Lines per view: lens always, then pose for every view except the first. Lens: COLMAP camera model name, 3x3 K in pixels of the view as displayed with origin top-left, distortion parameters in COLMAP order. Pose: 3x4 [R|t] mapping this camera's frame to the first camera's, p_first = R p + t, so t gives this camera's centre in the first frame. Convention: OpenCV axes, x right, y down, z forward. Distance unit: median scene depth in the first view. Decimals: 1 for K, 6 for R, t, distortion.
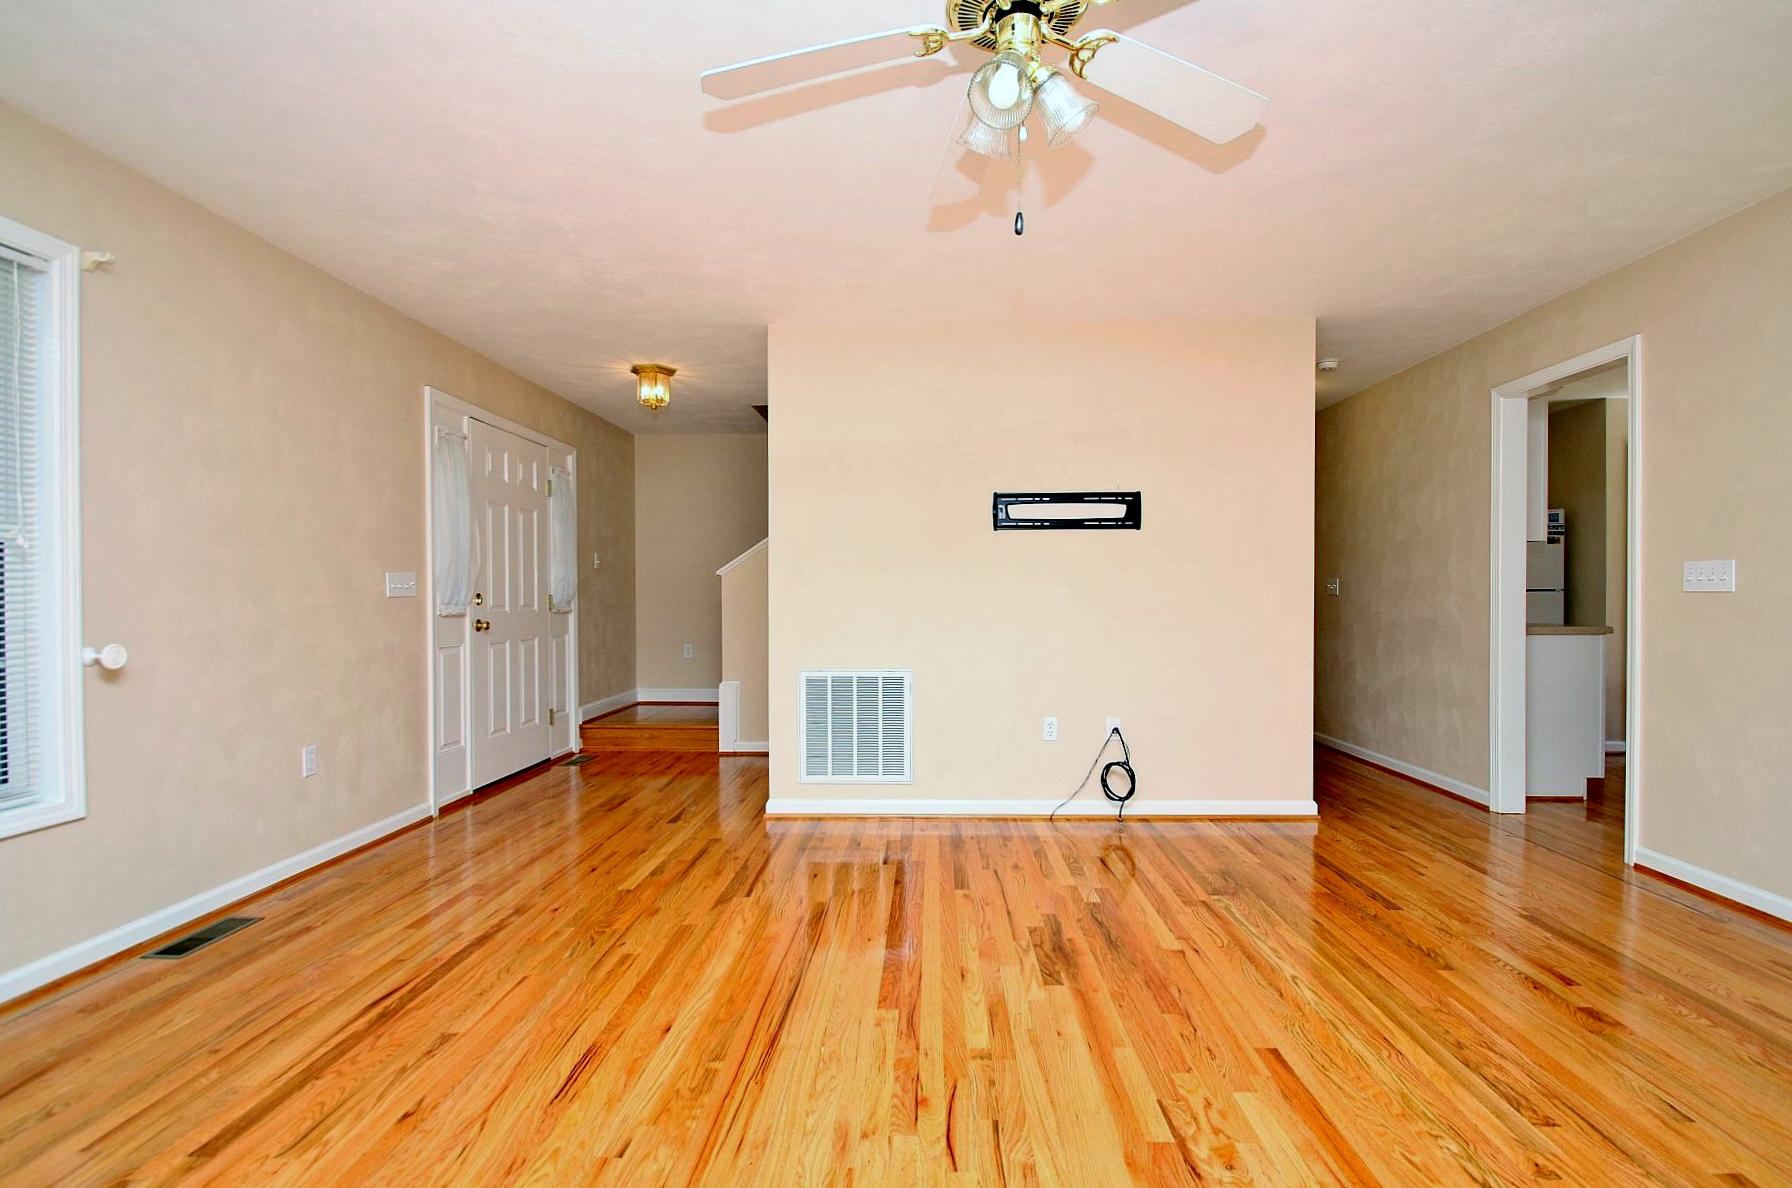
lens RADIAL K [[832.7, 0, 900.3], [0, 832.7, 602.7], [0, 0, 1]] dist [0.006397, -0.011566]
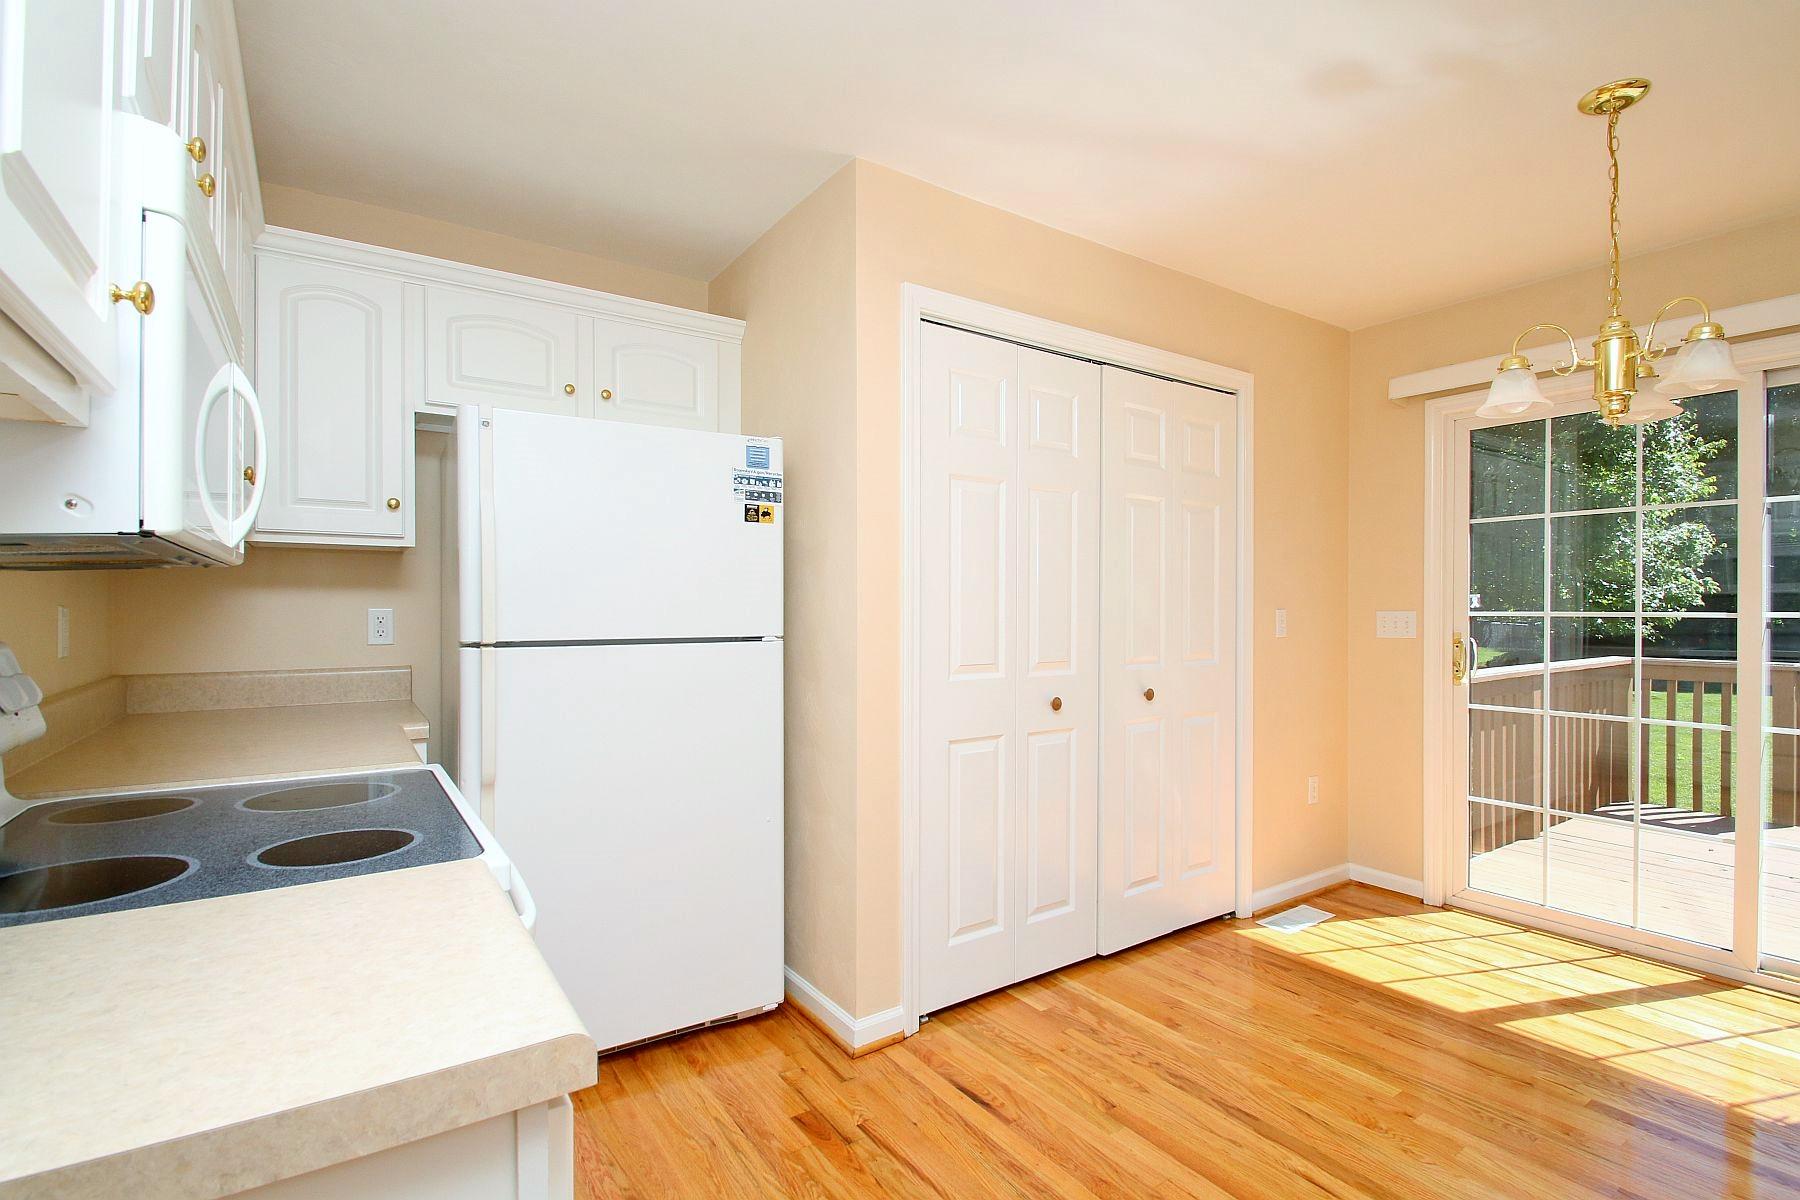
lens RADIAL K [[836.4, 0, 909.6], [0, 836.4, 609.5], [0, 0, 1]] dist [0.006397, -0.011566]
pose [[0.804692, -0.002021, 0.593689, 1.122675], [0.001786, 0.999998, 0.000983, -0.054909], [-0.593690, 0.000269, 0.804694, 1.177915]]
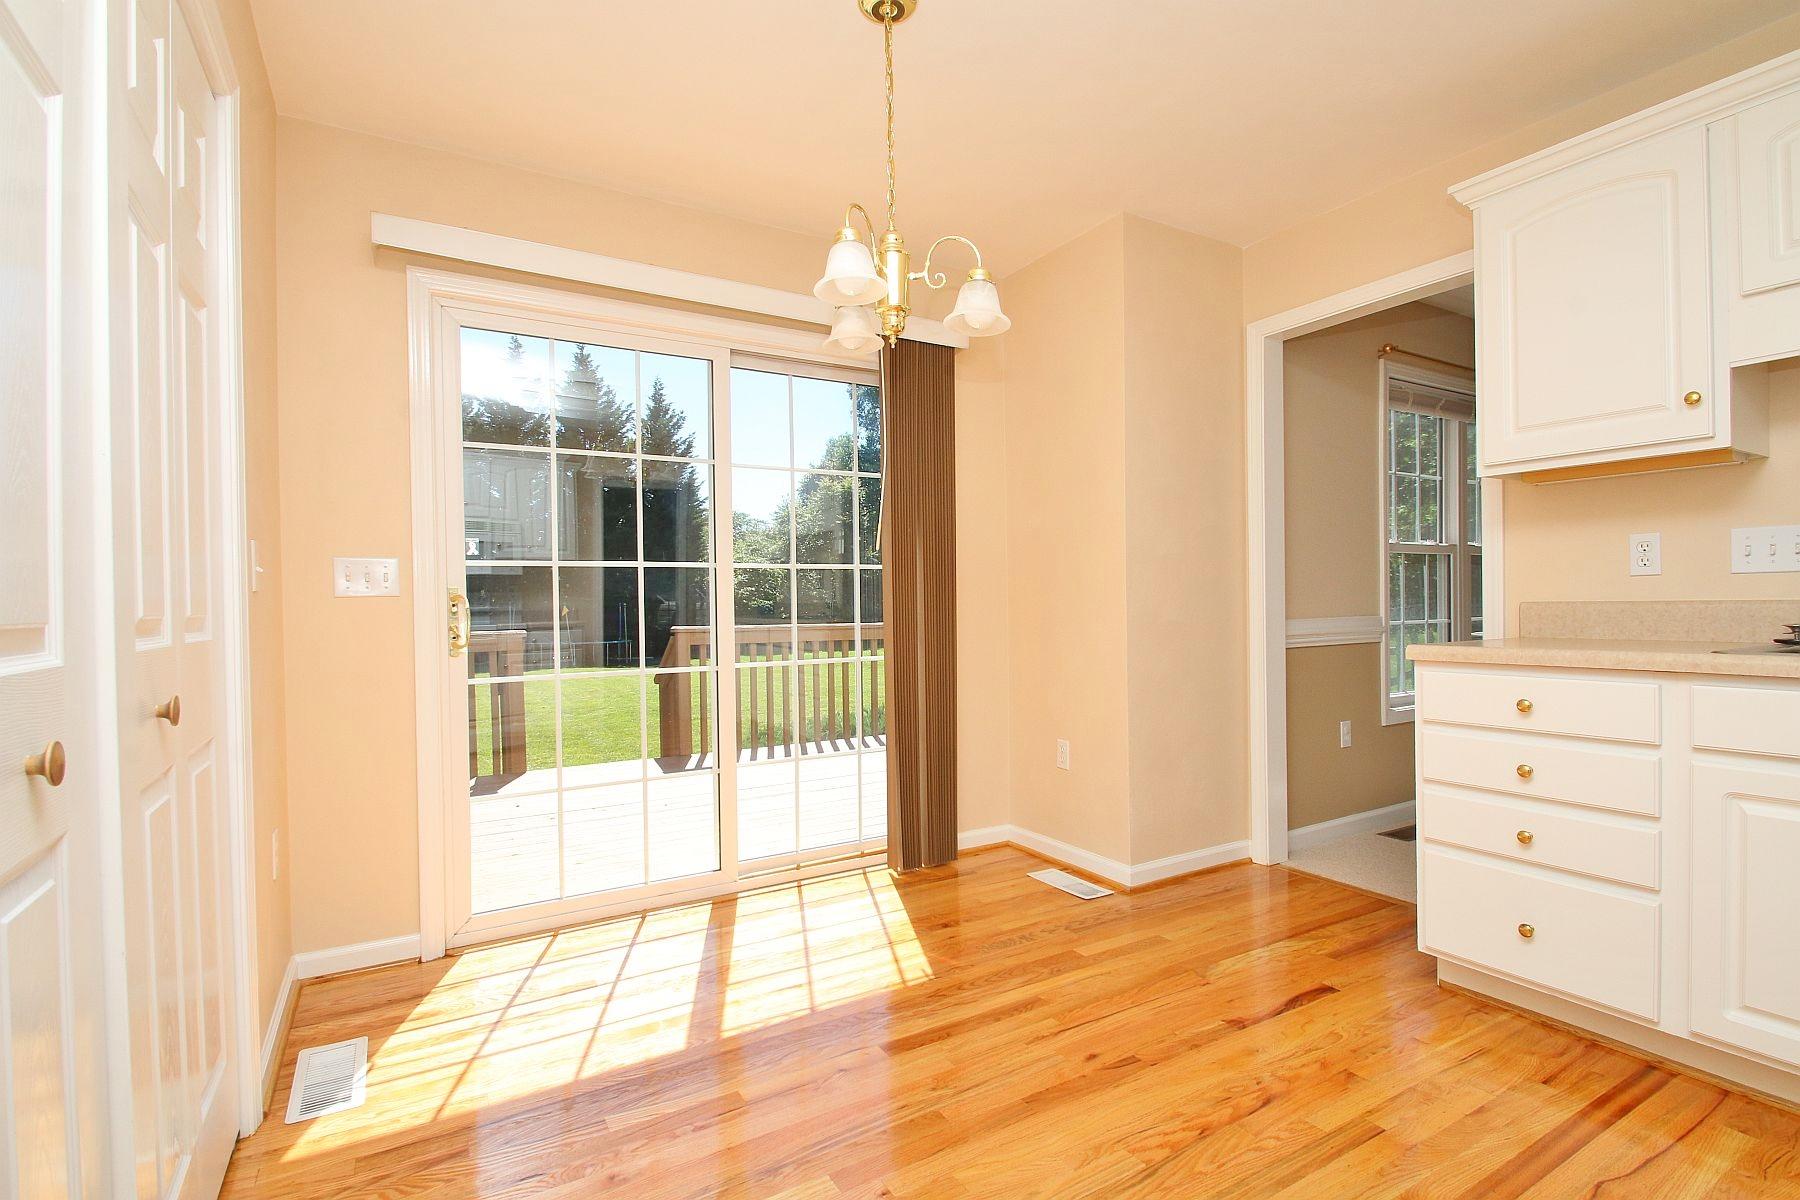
lens RADIAL K [[836.4, 0, 900.1], [0, 836.4, 609.4], [0, 0, 1]] dist [0.006397, -0.011566]
pose [[-0.541115, 0.002672, 0.840944, 1.398087], [0.017055, 0.999824, 0.007797, -0.000700], [-0.840775, 0.018562, -0.541066, 1.693192]]
